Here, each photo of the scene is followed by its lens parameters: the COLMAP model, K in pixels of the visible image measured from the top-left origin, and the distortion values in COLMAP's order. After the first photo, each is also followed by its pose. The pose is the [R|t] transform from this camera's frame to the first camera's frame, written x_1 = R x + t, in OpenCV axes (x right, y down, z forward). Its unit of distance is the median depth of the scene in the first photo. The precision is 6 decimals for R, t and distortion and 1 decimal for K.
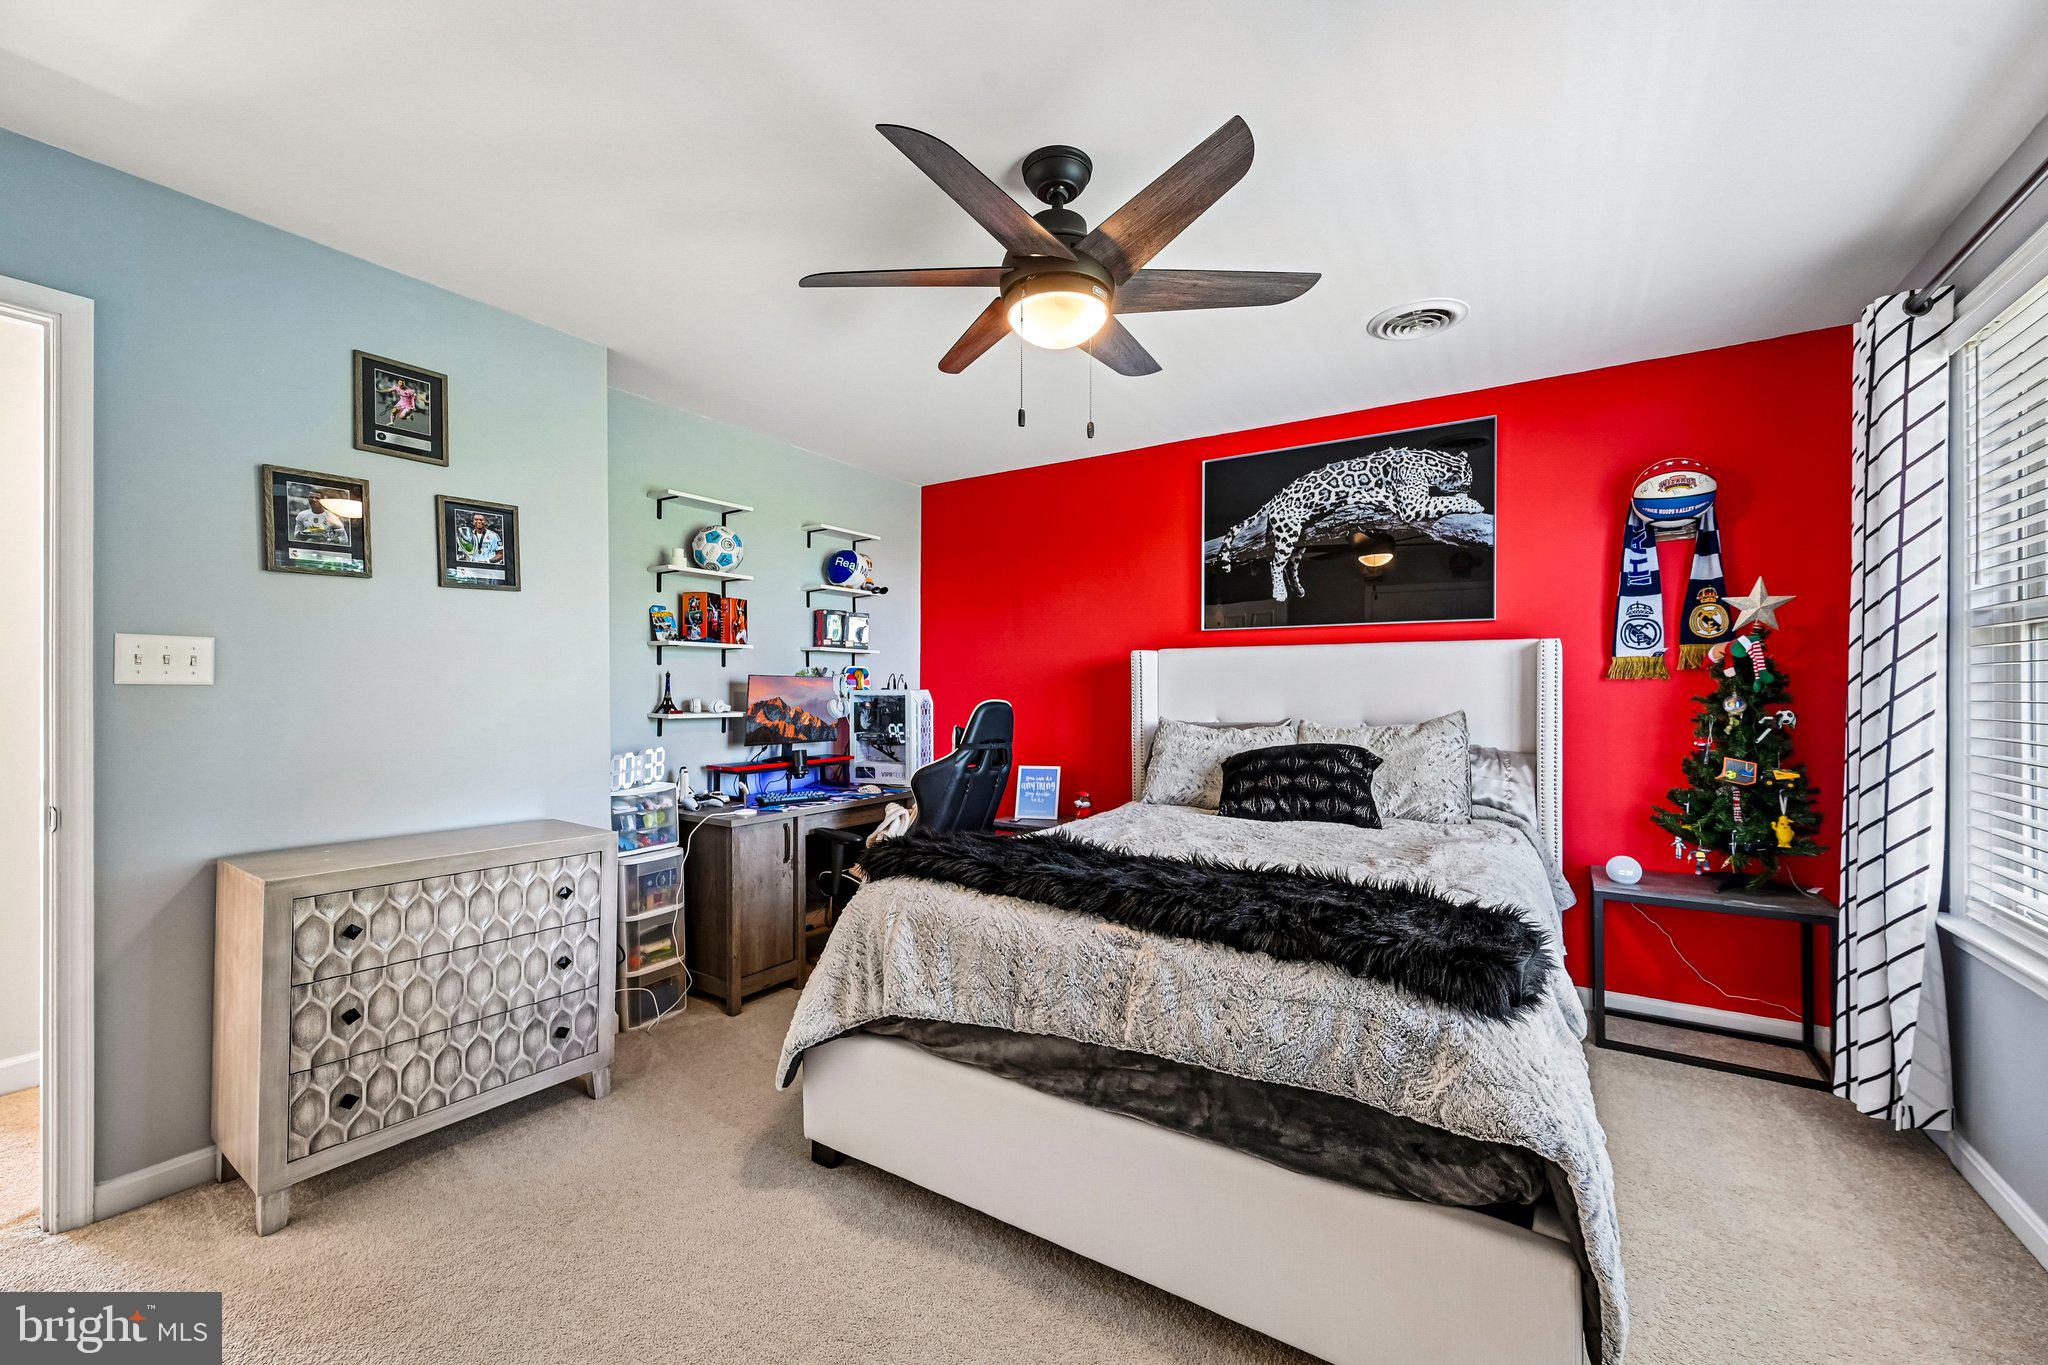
lens RADIAL K [[805.2, 0, 1033.5], [0, 805.2, 693.1], [0, 0, 1]] dist [0.000699, -0.000084]
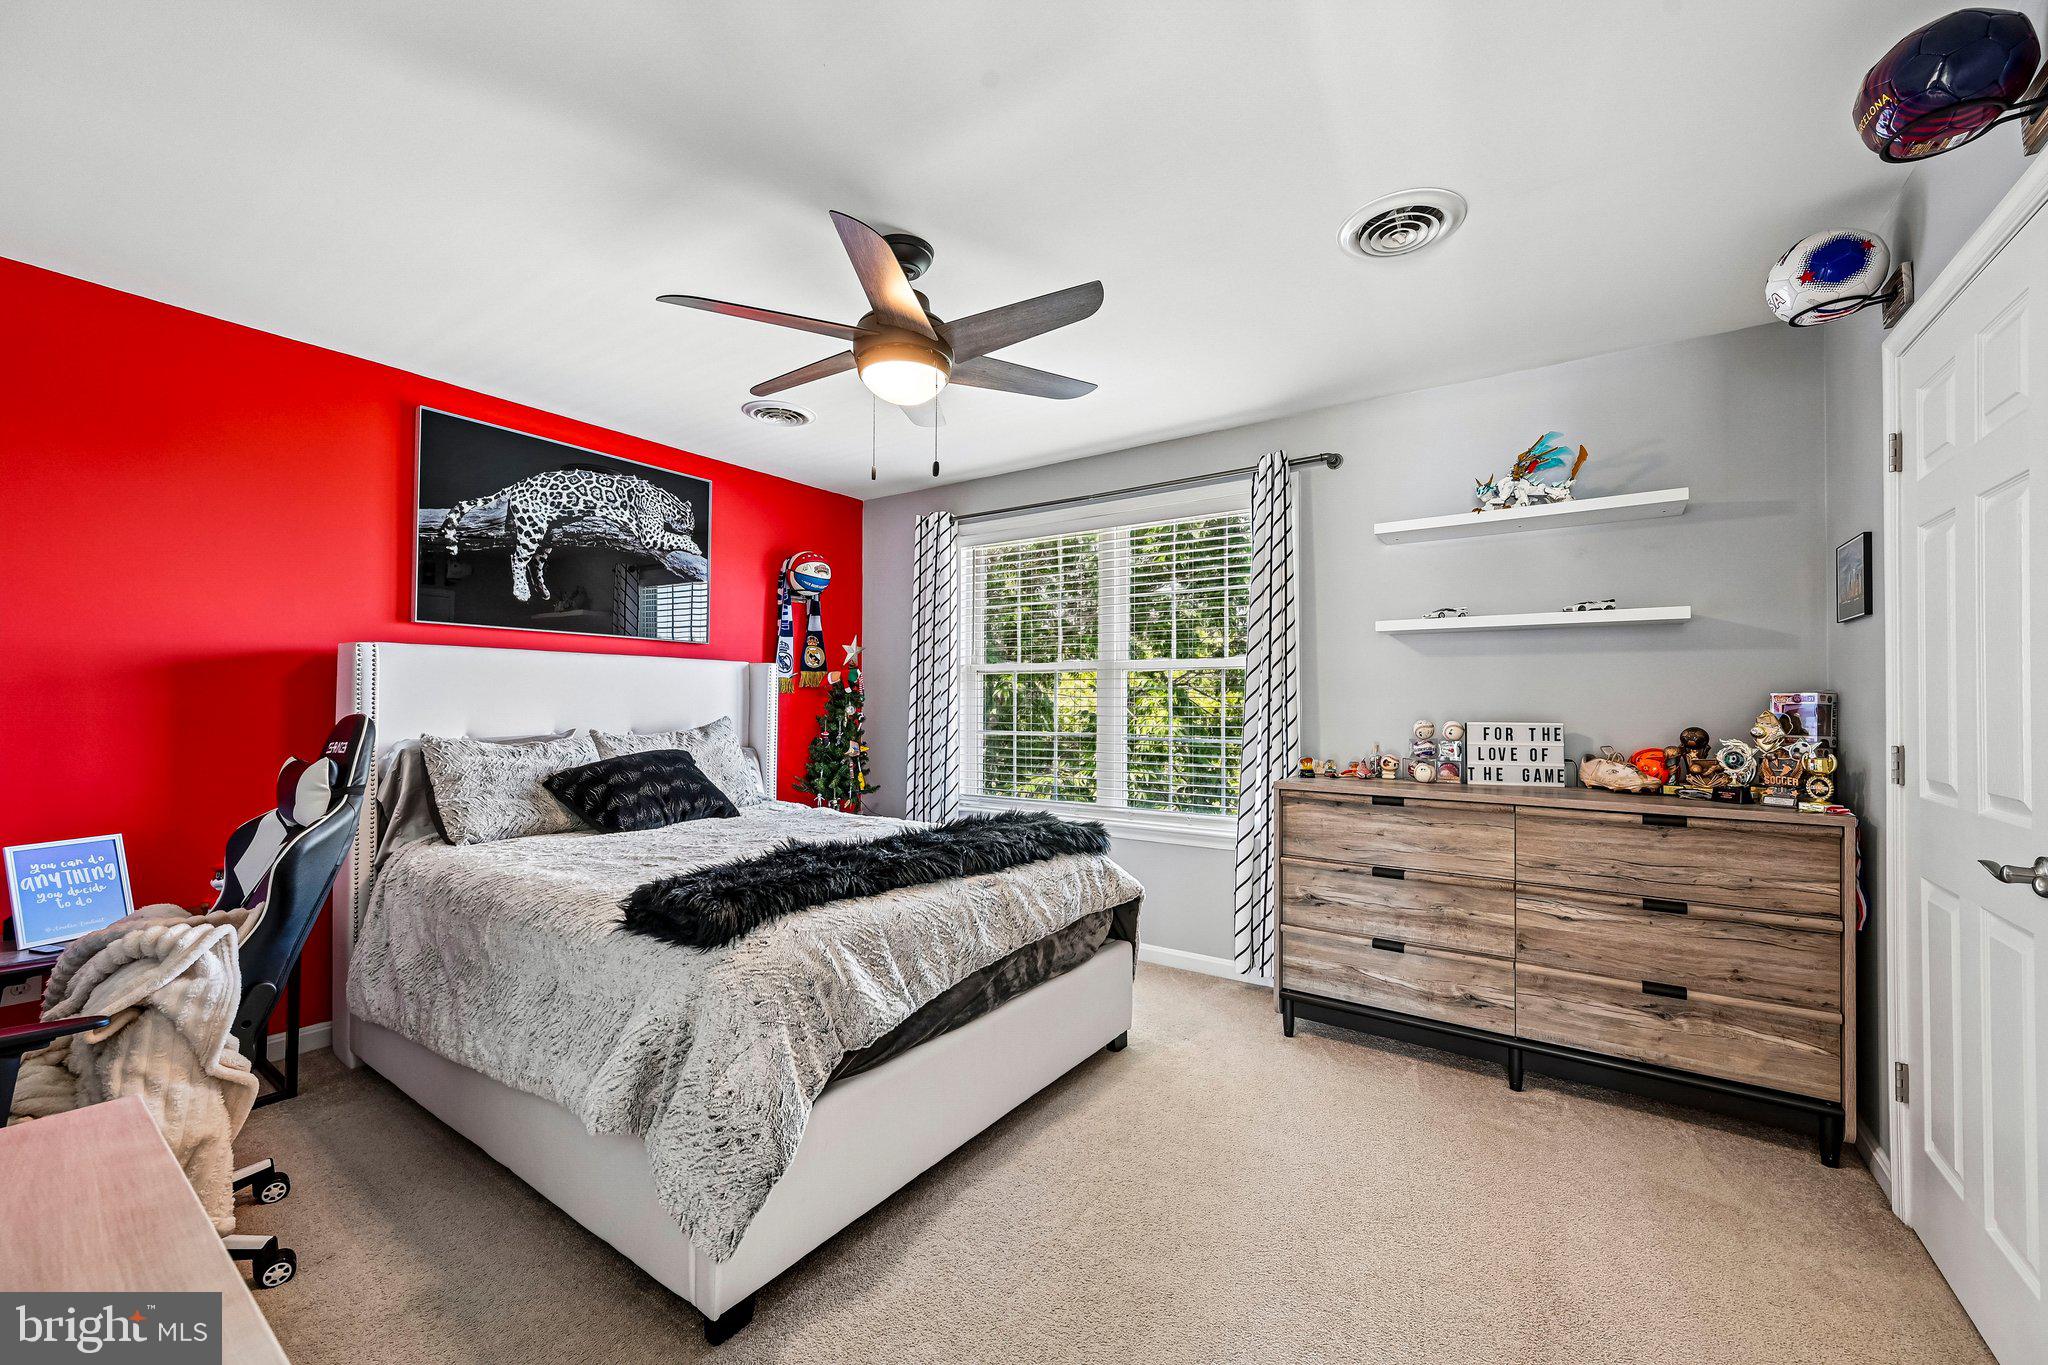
lens RADIAL K [[805.2, 0, 1033.5], [0, 805.2, 693.1], [0, 0, 1]] dist [0.000699, -0.000084]
pose [[0.037279, 0.010595, 0.999249, -0.632249], [-0.001216, 0.999944, -0.010557, -0.001687], [-0.999304, -0.000821, 0.037289, 0.435065]]
